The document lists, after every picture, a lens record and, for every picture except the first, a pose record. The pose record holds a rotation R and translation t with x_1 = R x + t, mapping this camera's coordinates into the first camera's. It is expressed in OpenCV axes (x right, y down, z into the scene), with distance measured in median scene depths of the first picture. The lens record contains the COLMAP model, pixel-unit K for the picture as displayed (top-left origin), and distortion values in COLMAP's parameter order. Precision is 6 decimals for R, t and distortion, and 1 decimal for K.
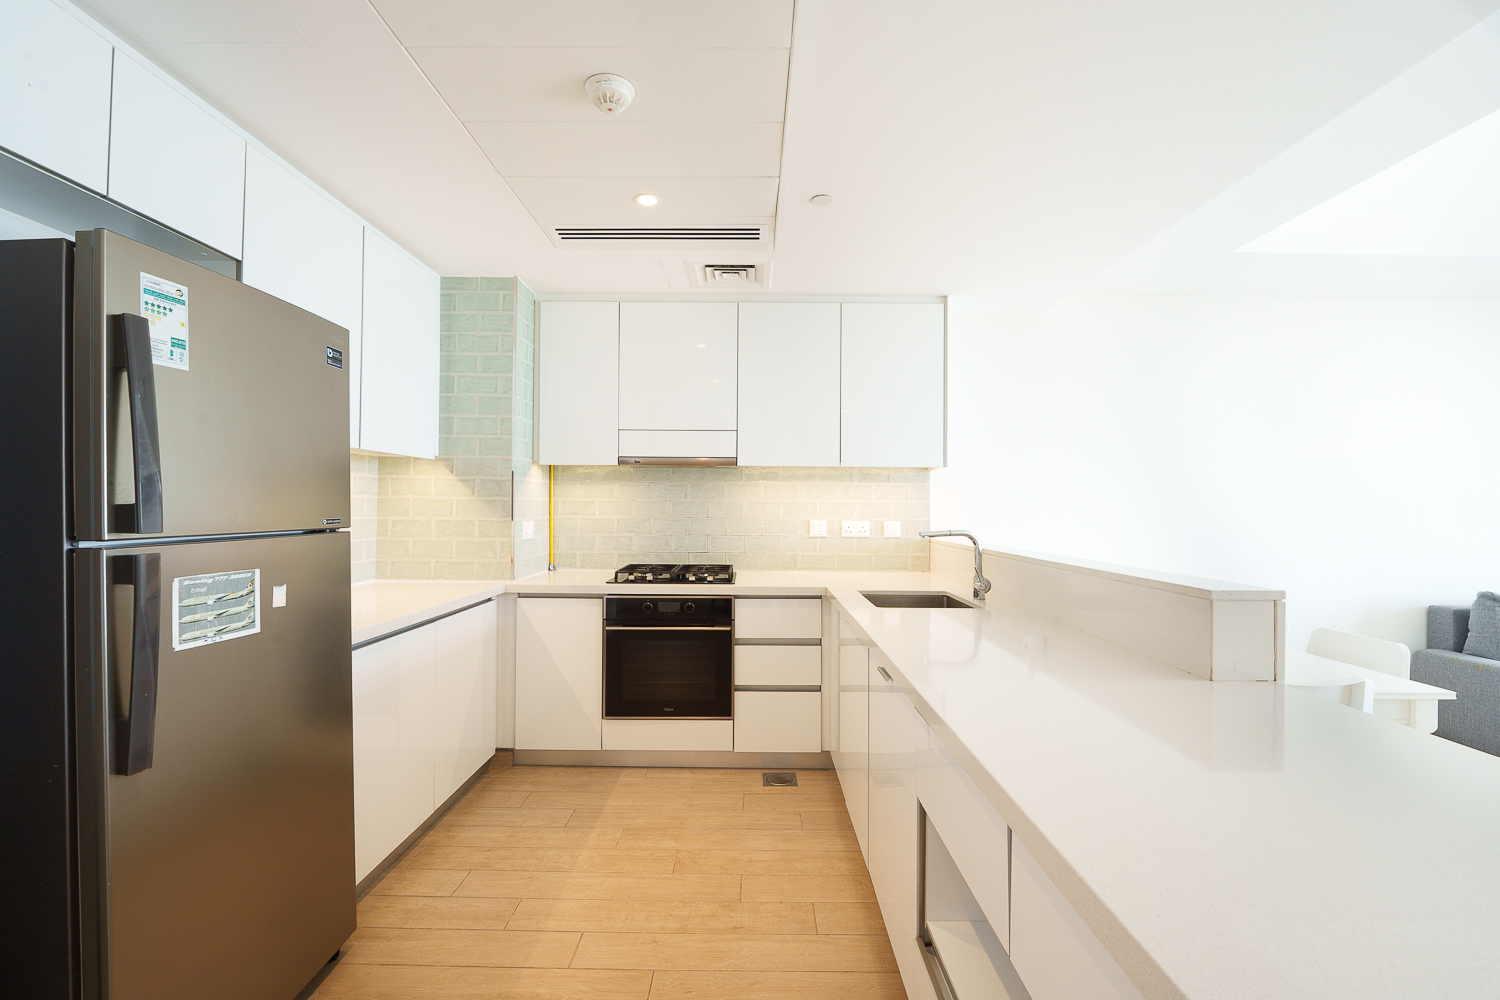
lens RADIAL K [[598.3, 0, 750.0], [0, 598.3, 500.0], [0, 0, 1]] dist [-0.000927, -0.000185]
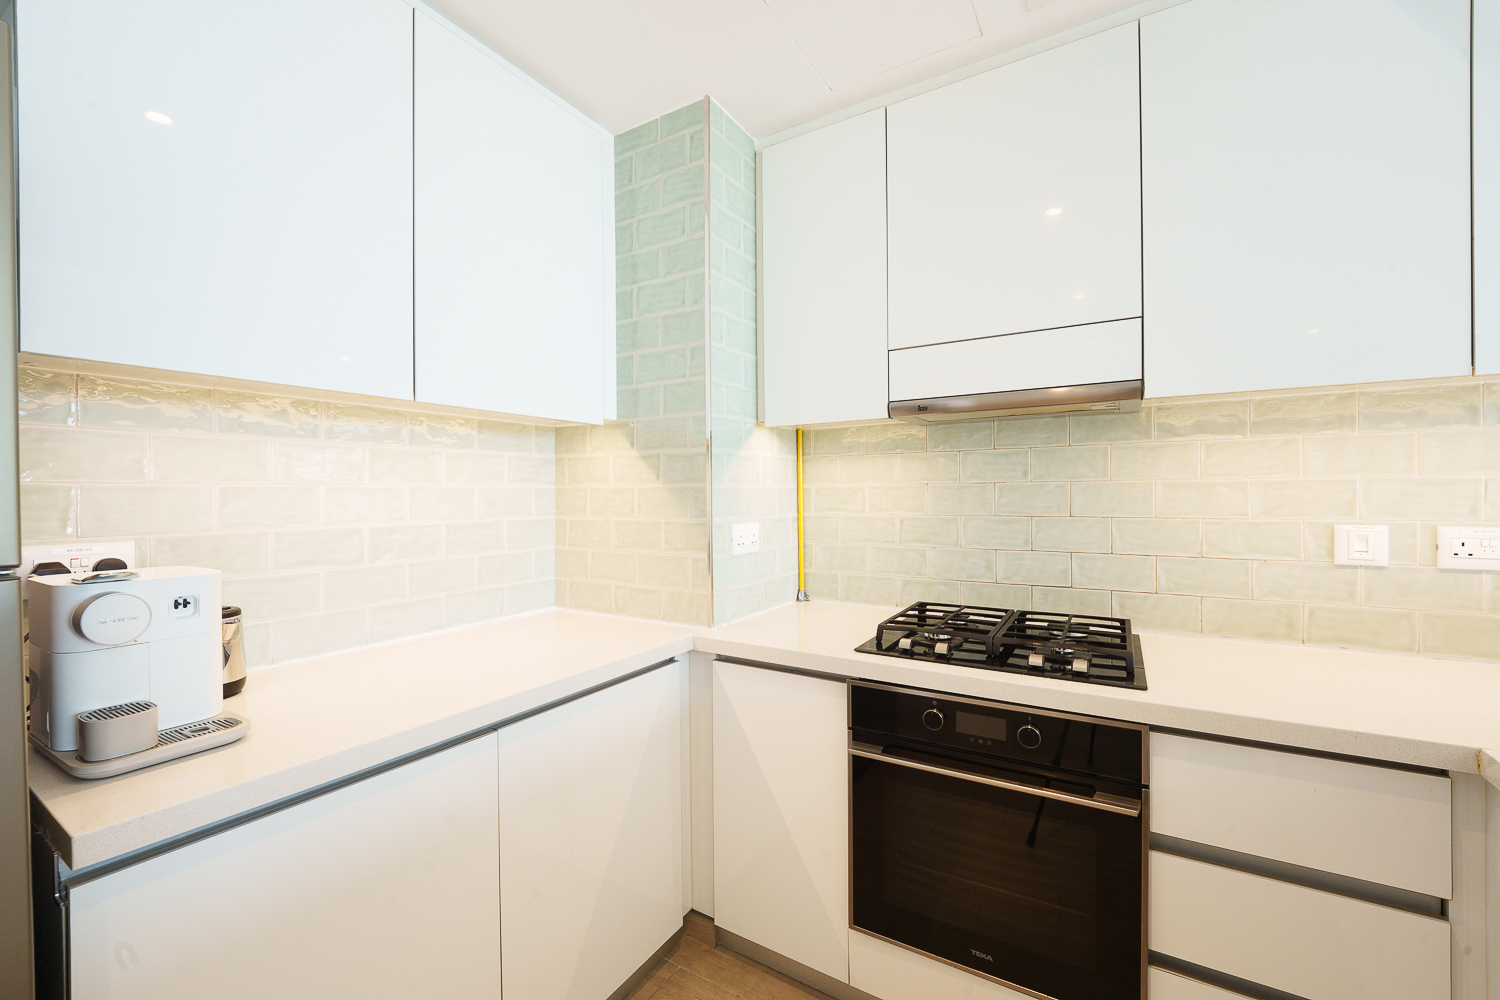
lens RADIAL K [[523.3, 0, 866.4], [0, 523.3, 497.9], [0, 0, 1]] dist [-0.006113, -0.000128]
pose [[0.906270, -0.009694, -0.422589, -0.046891], [0.016913, 0.999768, 0.013335, 0.005812], [0.422362, -0.019232, 0.906223, 0.607719]]
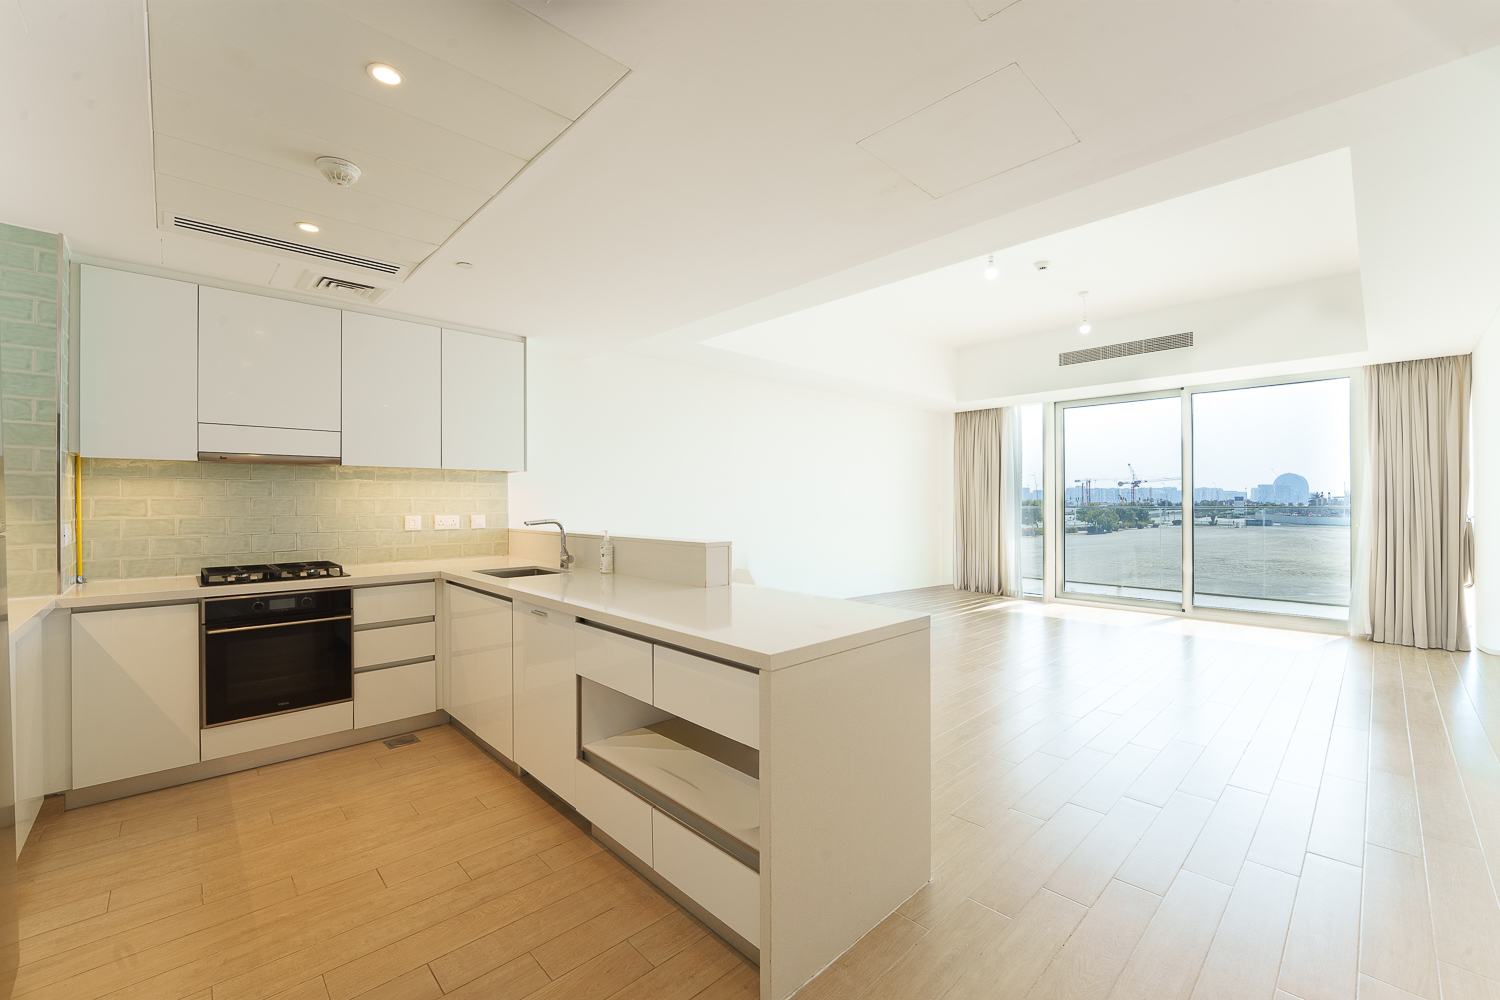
lens RADIAL K [[660.0, 0, 738.4], [0, 660.0, 500.9], [0, 0, 1]] dist [0.001280, -0.008414]
pose [[0.698750, -0.007645, 0.715326, -0.386155], [-0.000039, 0.999942, 0.010725, -0.007706], [-0.715366, -0.007522, 0.698709, -0.329693]]
